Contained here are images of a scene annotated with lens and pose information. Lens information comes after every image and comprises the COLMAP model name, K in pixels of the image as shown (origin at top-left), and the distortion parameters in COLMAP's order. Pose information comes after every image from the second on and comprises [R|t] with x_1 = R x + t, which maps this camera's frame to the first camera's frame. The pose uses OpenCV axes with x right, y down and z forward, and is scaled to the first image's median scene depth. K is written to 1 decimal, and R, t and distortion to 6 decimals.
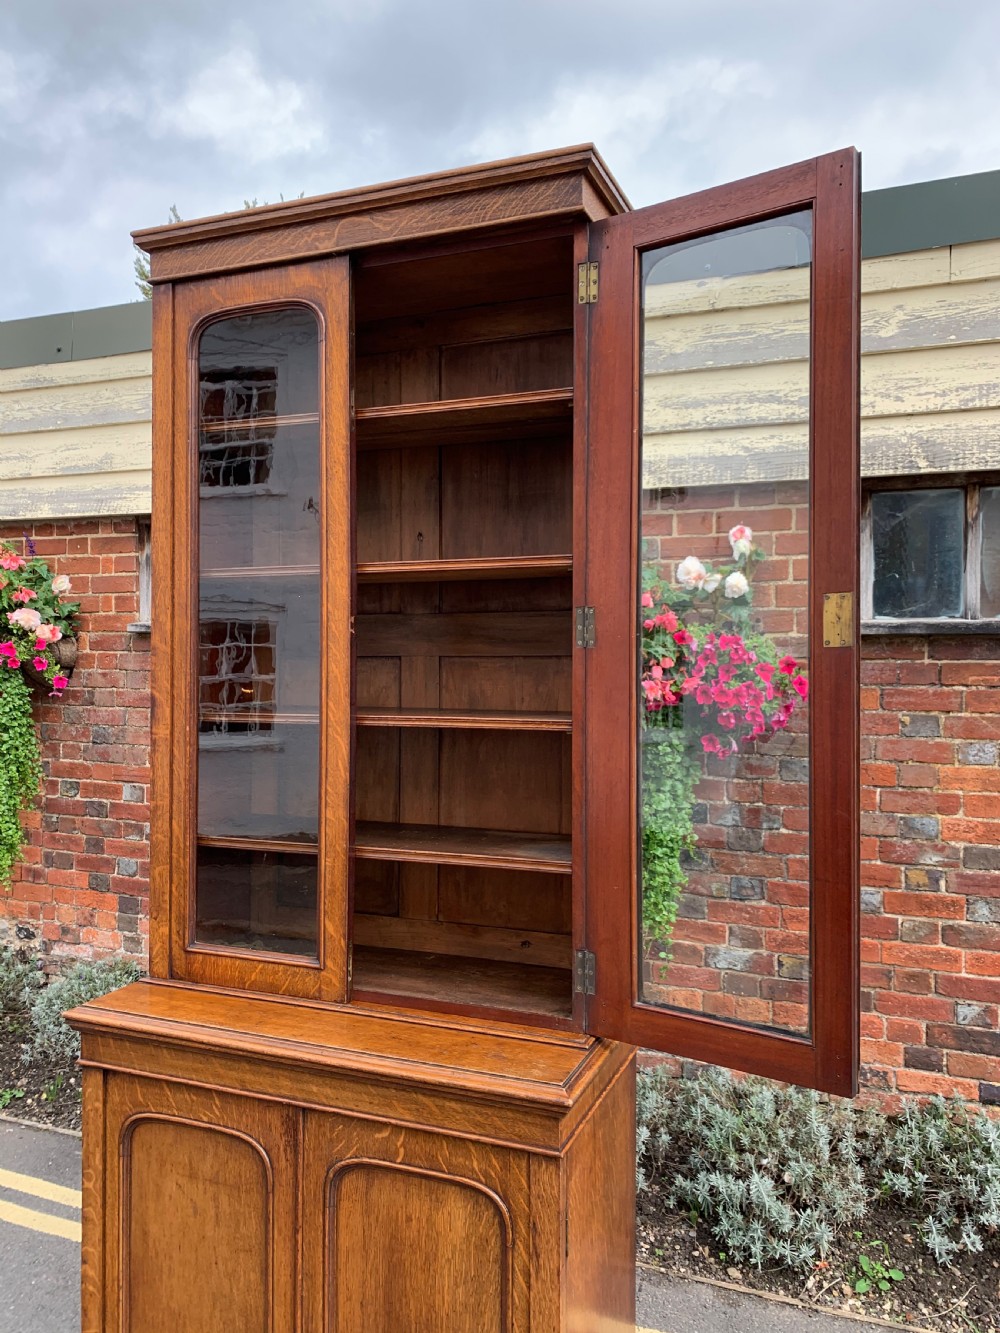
lens RADIAL K [[1024.2, 0, 497.7], [0, 1024.2, 649.5], [0, 0, 1]] dist [0.034129, -0.046661]
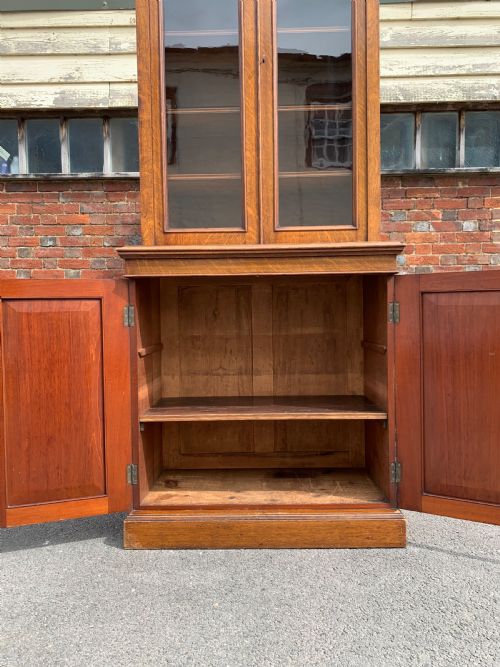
lens RADIAL K [[512.5, 0, 253.3], [0, 512.5, 329.2], [0, 0, 1]] dist [0.034129, -0.046661]
pose [[0.934185, -0.029349, 0.355580, -0.350947], [0.016351, 0.999086, 0.039504, 0.311168], [-0.356414, -0.031090, 0.933811, 0.030920]]
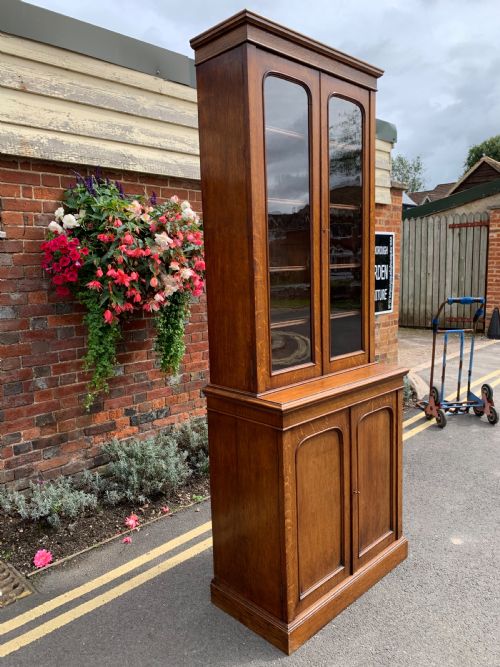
lens RADIAL K [[512.5, 0, 253.3], [0, 512.5, 327.3], [0, 0, 1]] dist [0.034129, -0.046661]
pose [[0.396053, -0.127371, 0.909351, -0.920277], [0.022901, 0.991395, 0.128888, 0.034023], [-0.917942, -0.030222, 0.395562, 0.432553]]
